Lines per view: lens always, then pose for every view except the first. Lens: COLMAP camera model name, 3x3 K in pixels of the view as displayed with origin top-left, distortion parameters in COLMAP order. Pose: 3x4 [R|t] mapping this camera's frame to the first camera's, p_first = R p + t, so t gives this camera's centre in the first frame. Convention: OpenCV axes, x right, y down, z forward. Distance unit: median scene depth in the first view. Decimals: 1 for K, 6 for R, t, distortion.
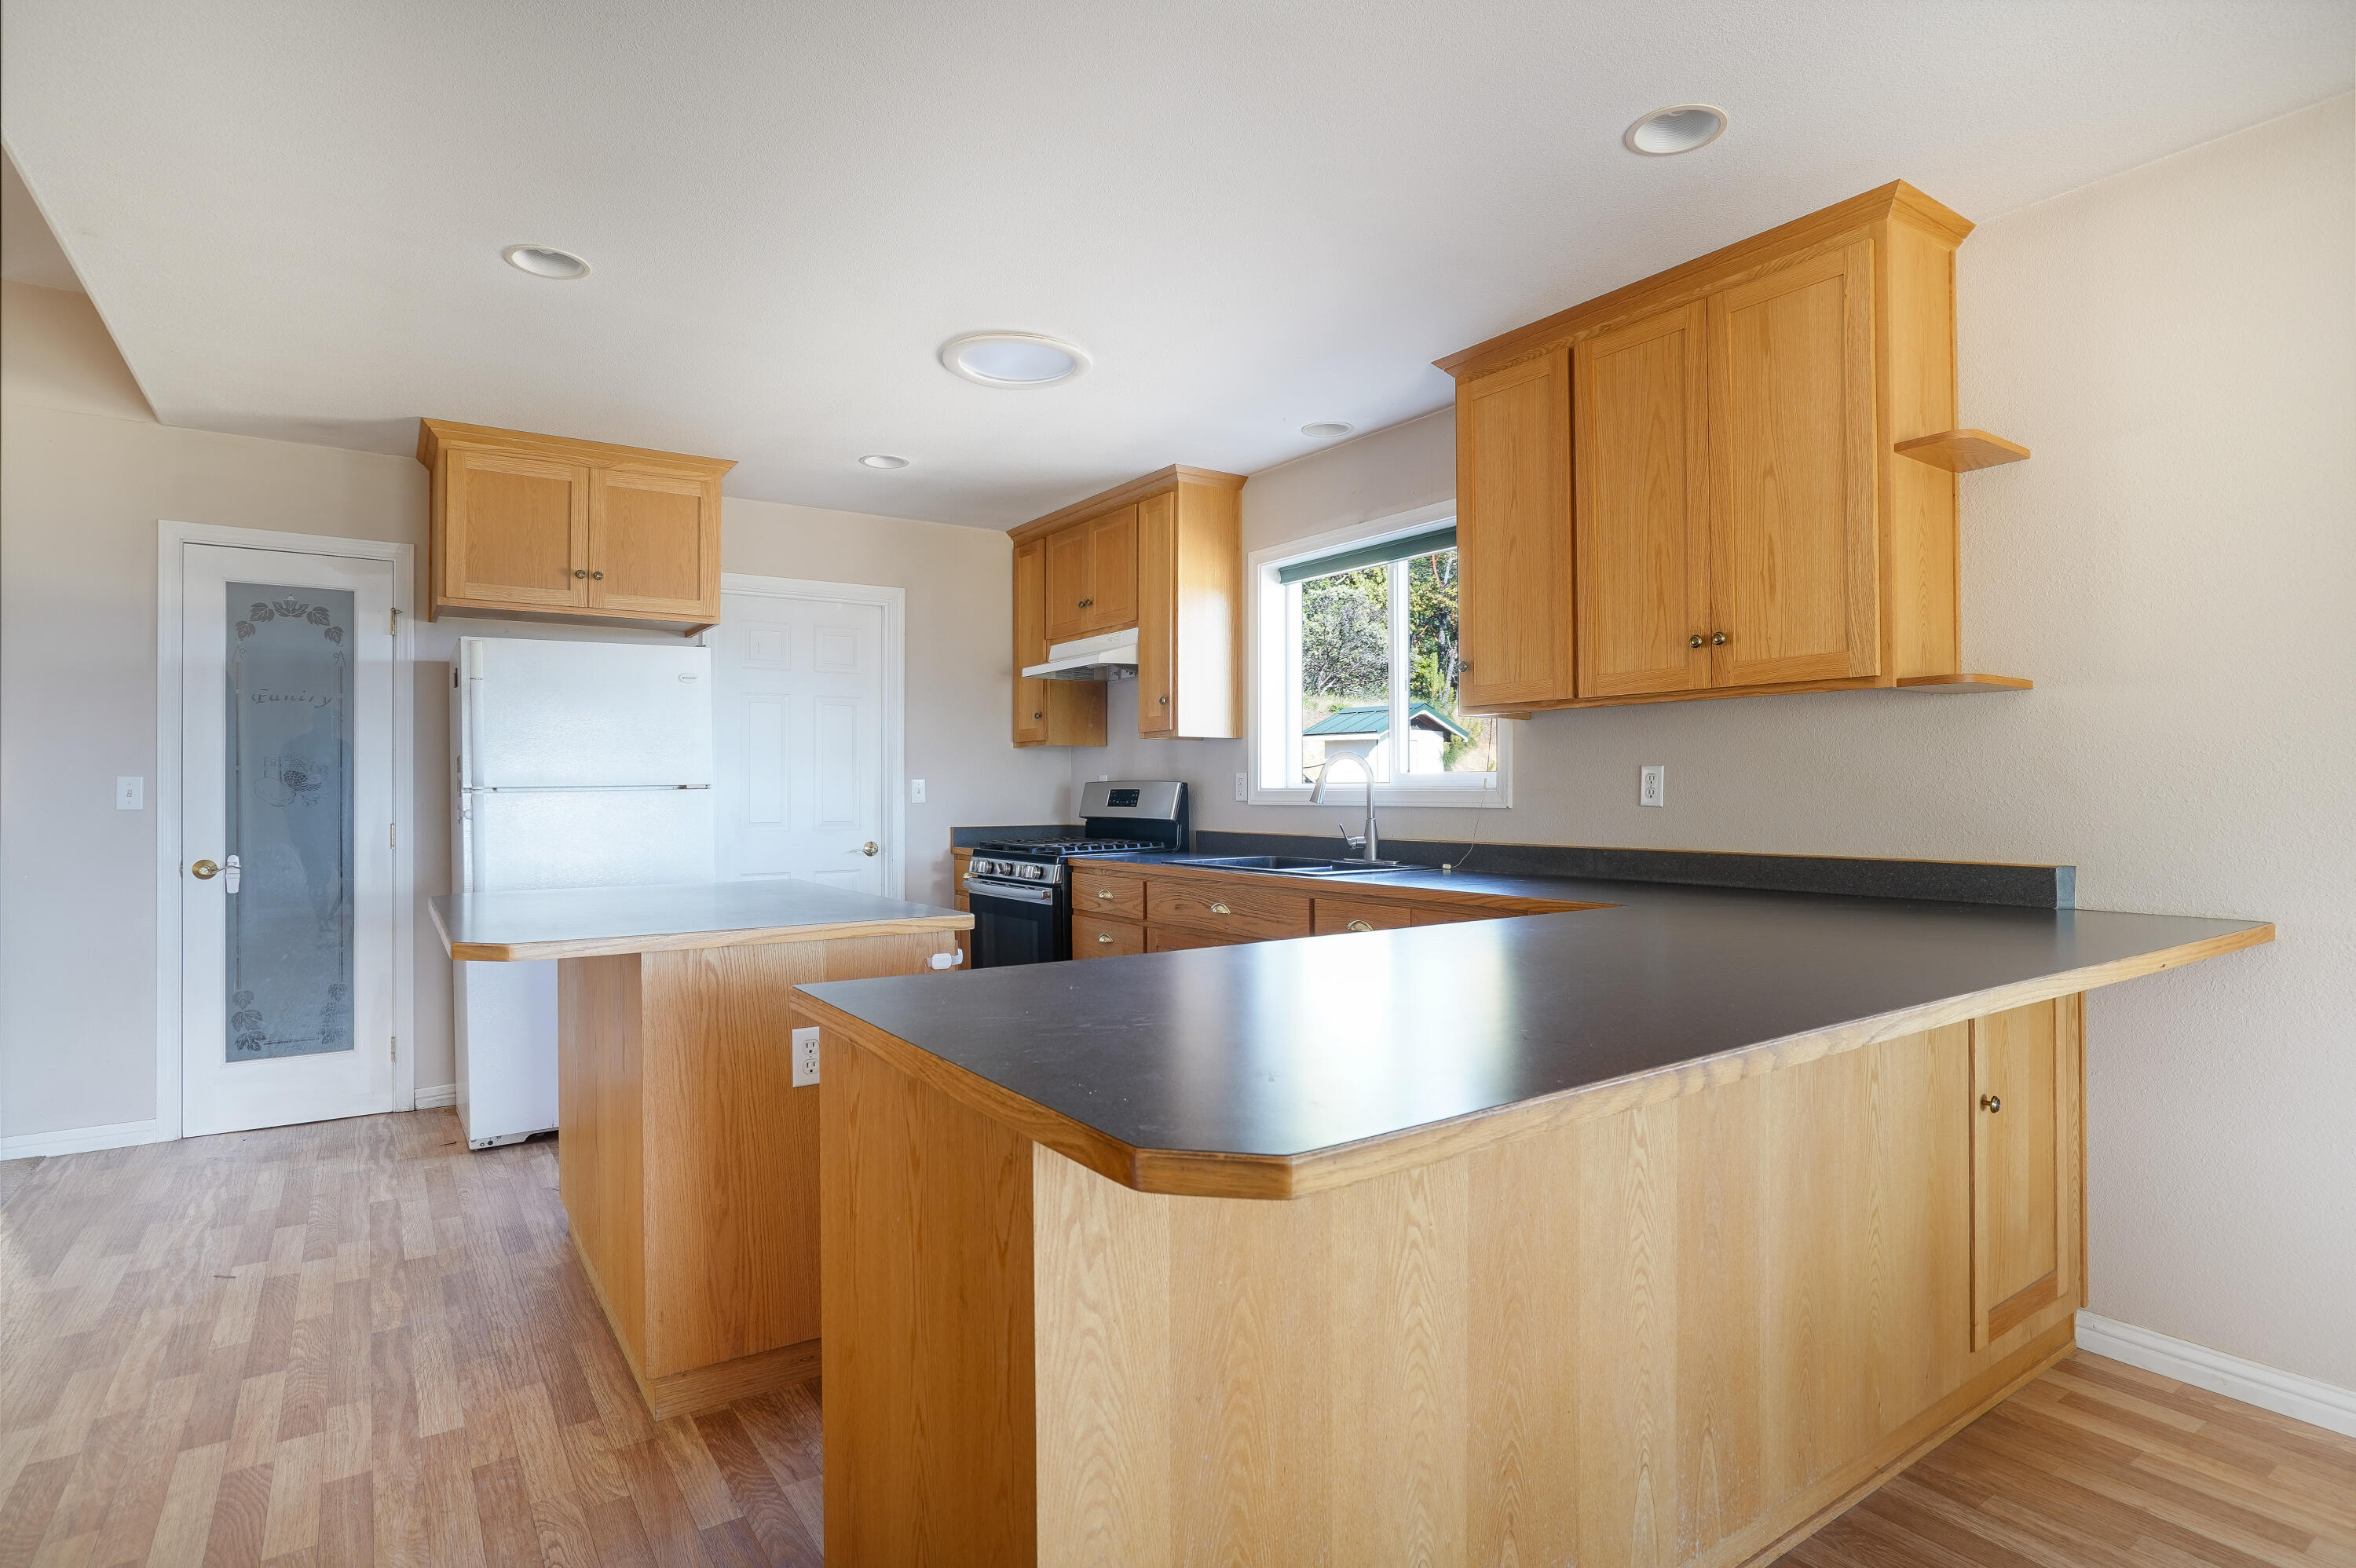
lens RADIAL K [[1199.6, 0, 1180.8], [0, 1199.6, 780.9], [0, 0, 1]] dist [-0.013728, 0.000931]
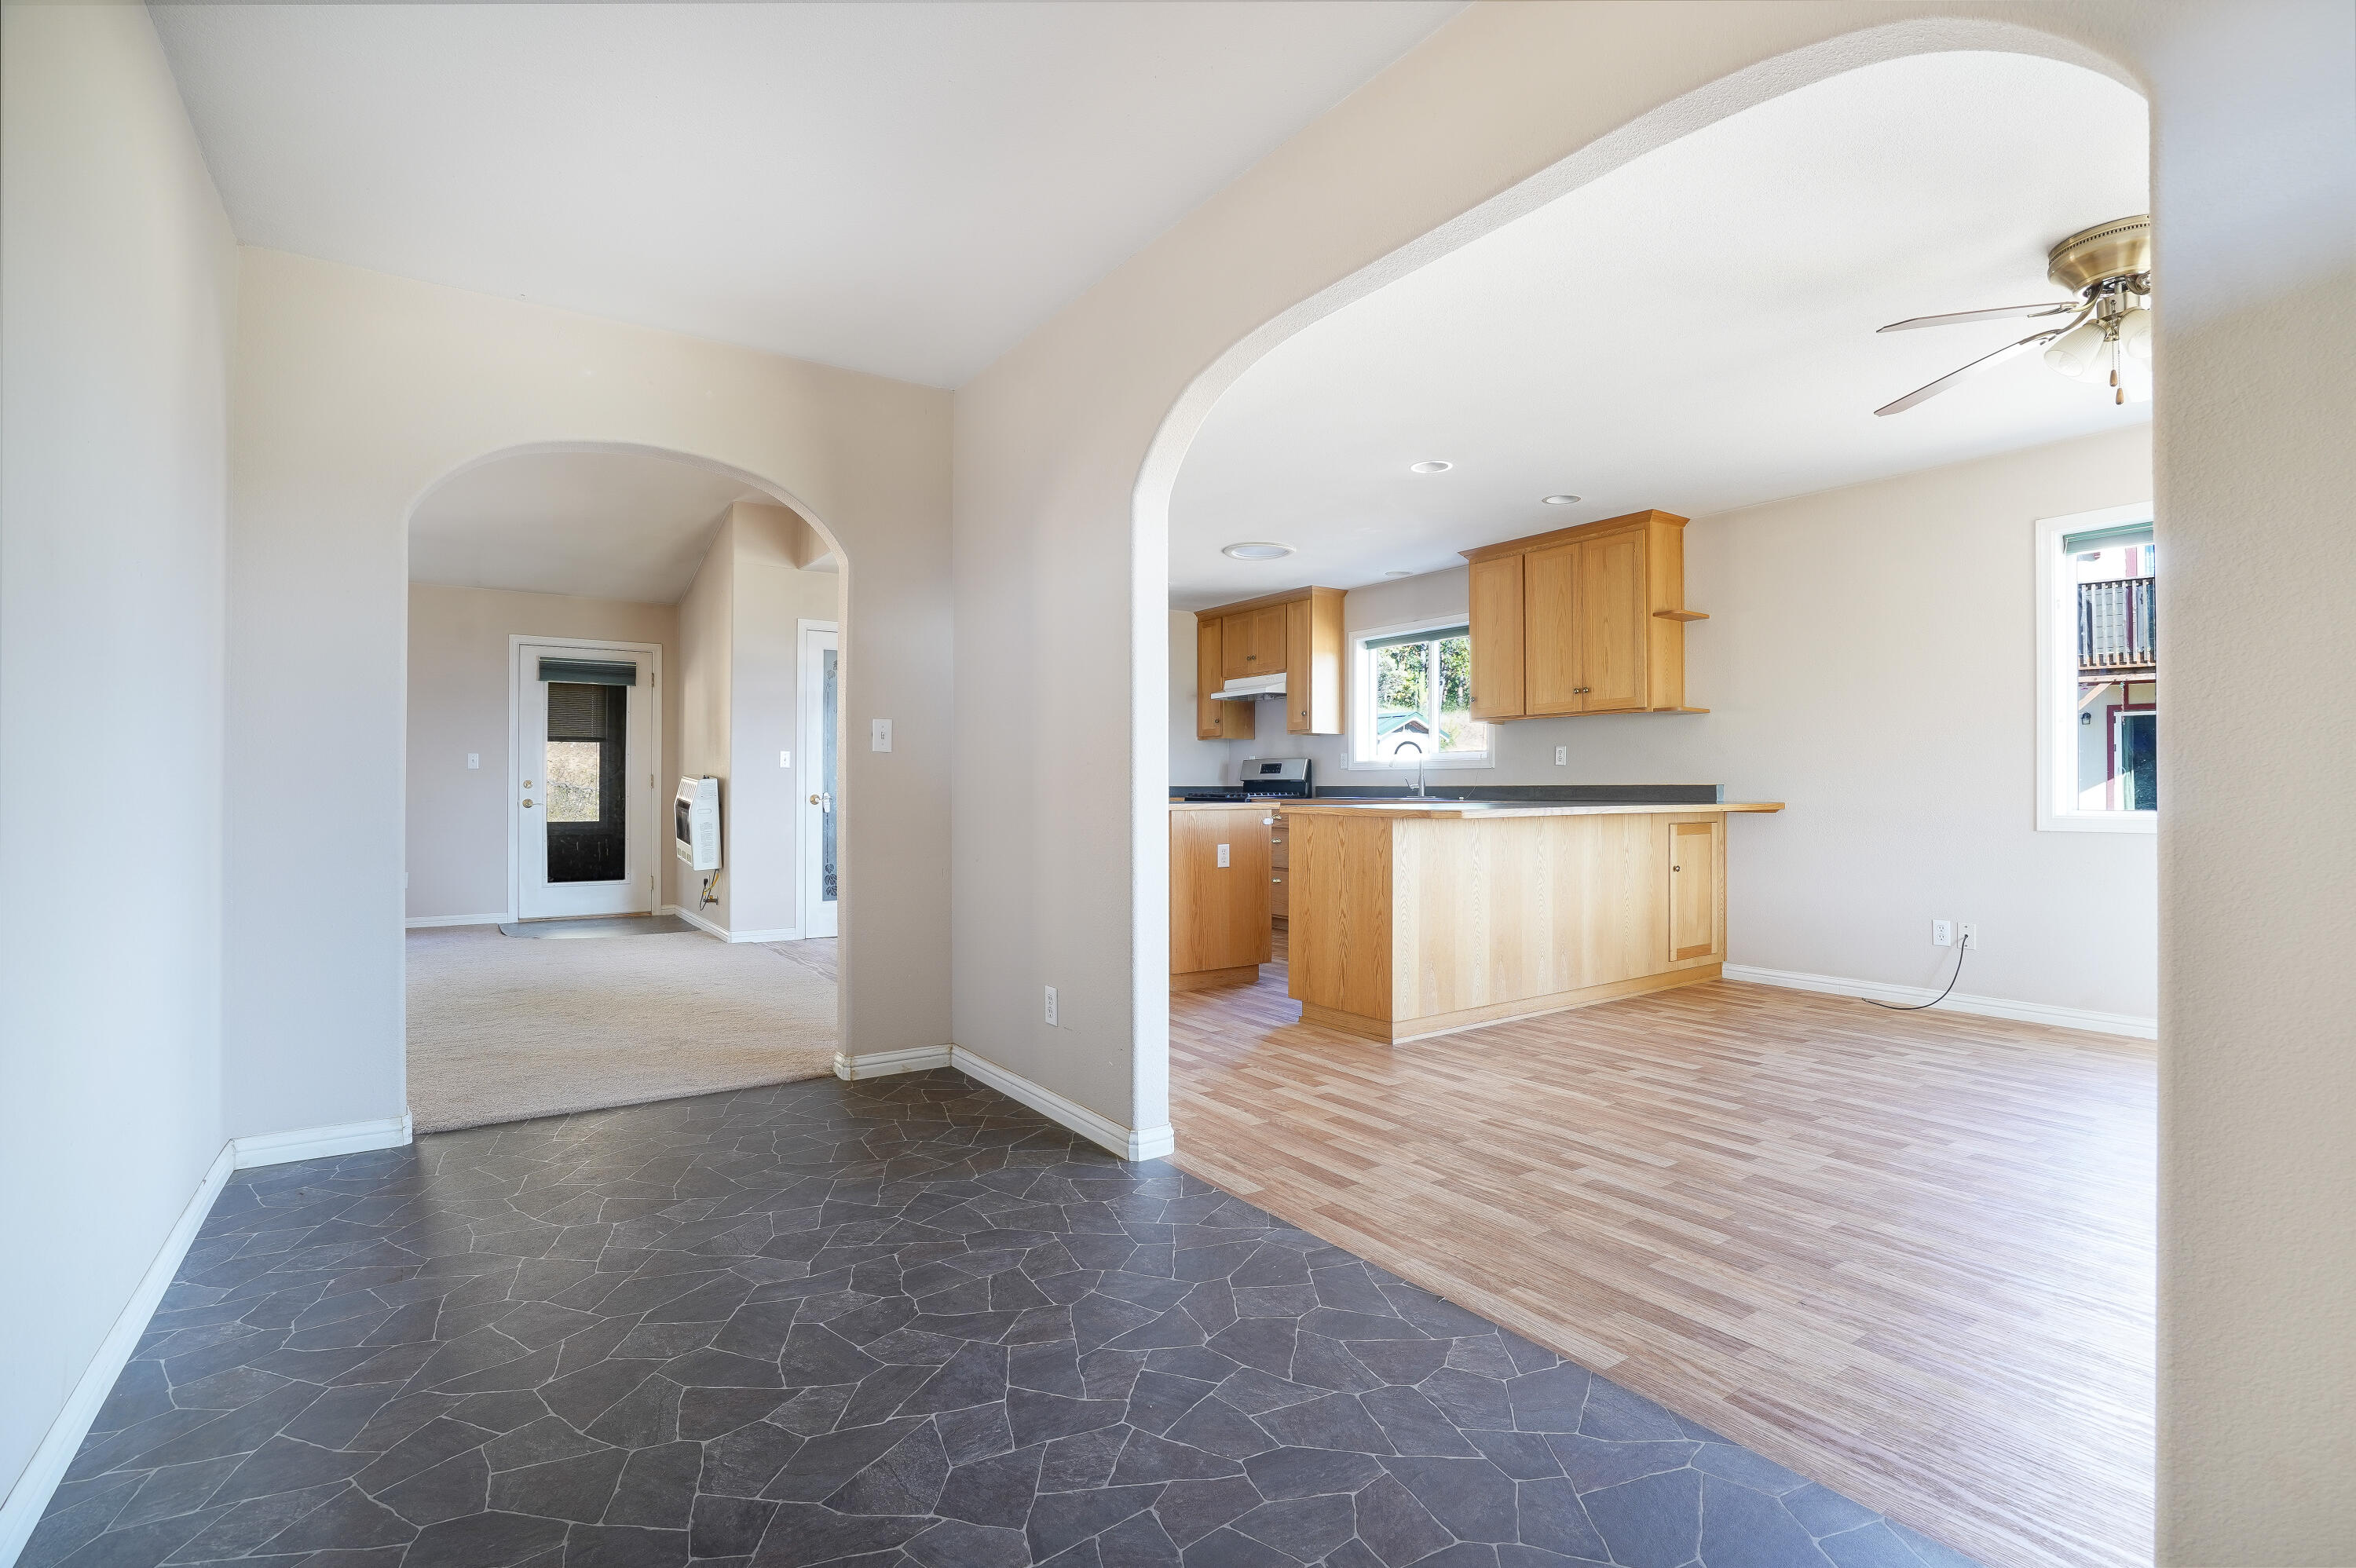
lens RADIAL K [[1077.3, 0, 1191.7], [0, 1077.3, 795.5], [0, 0, 1]] dist [-0.031598, -0.000388]
pose [[0.999939, 0.002517, 0.010771, -0.219686], [-0.002680, 0.999882, 0.015137, 0.036715], [-0.010732, -0.015165, 0.999827, -0.700599]]
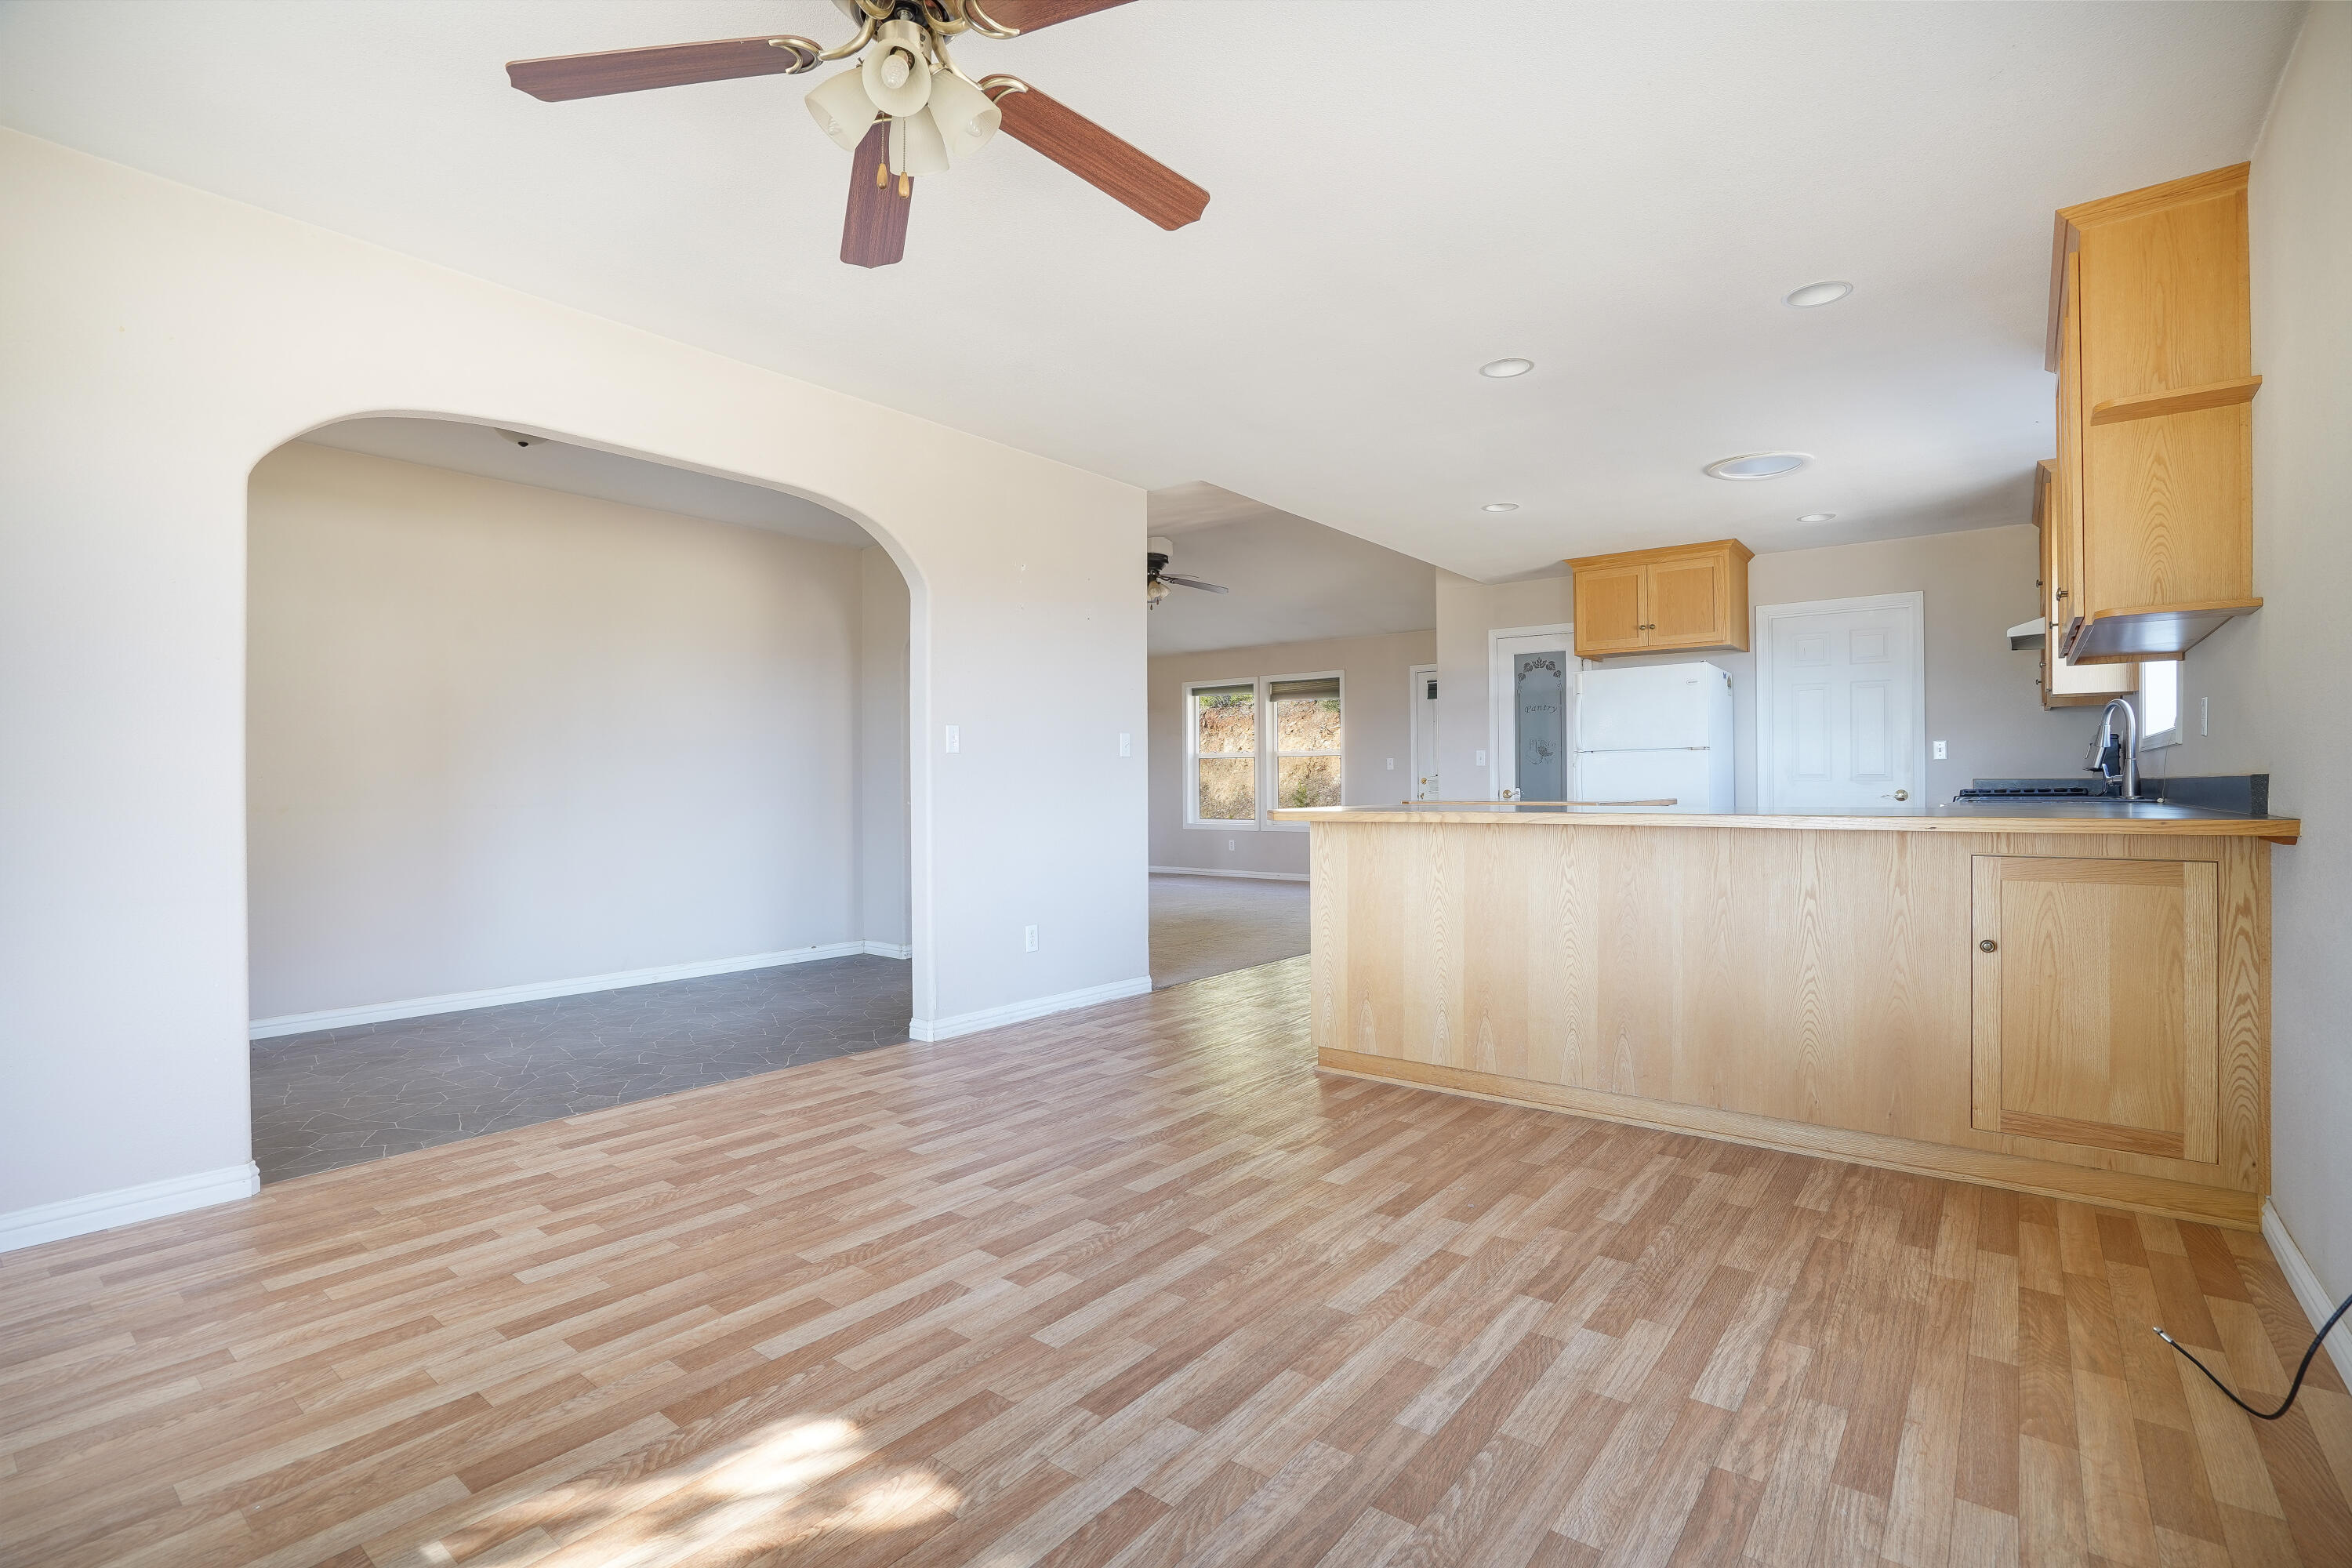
lens RADIAL K [[1075.5, 0, 1175.3], [0, 1075.5, 789.5], [0, 0, 1]] dist [-0.031598, -0.000388]
pose [[0.303163, 0.009527, -0.952891, 0.753528], [0.011794, 0.999836, 0.013749, 0.032024], [0.952866, -0.015407, 0.303000, -0.118615]]
